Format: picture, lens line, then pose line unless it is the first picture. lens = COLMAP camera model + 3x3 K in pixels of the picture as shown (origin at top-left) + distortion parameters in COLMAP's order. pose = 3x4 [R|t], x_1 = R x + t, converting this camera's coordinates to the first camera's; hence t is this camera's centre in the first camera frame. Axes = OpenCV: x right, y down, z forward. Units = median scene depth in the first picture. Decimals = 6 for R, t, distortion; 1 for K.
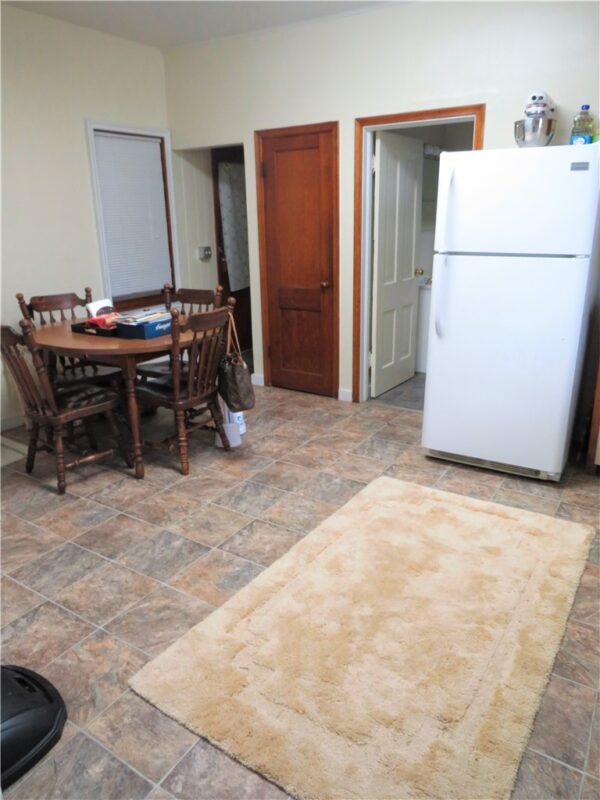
lens RADIAL K [[561.7, 0, 300.0], [0, 561.7, 400.0], [0, 0, 1]] dist [-0.042803, -0.003247]
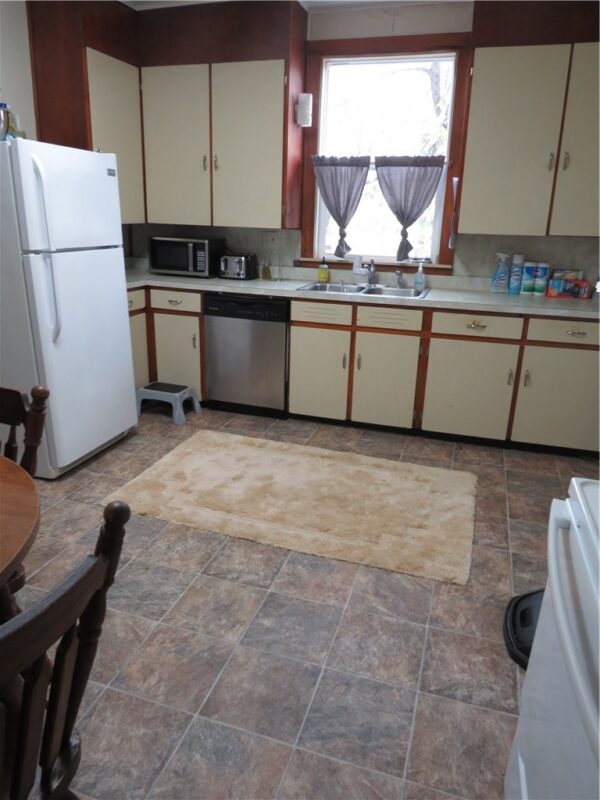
lens RADIAL K [[561.7, 0, 300.0], [0, 561.7, 400.0], [0, 0, 1]] dist [-0.042803, -0.003247]
pose [[-0.270476, -0.296256, 0.916011, -0.971755], [0.257671, 0.894486, 0.365378, -0.350204], [-0.927603, 0.334856, -0.165600, 1.085335]]
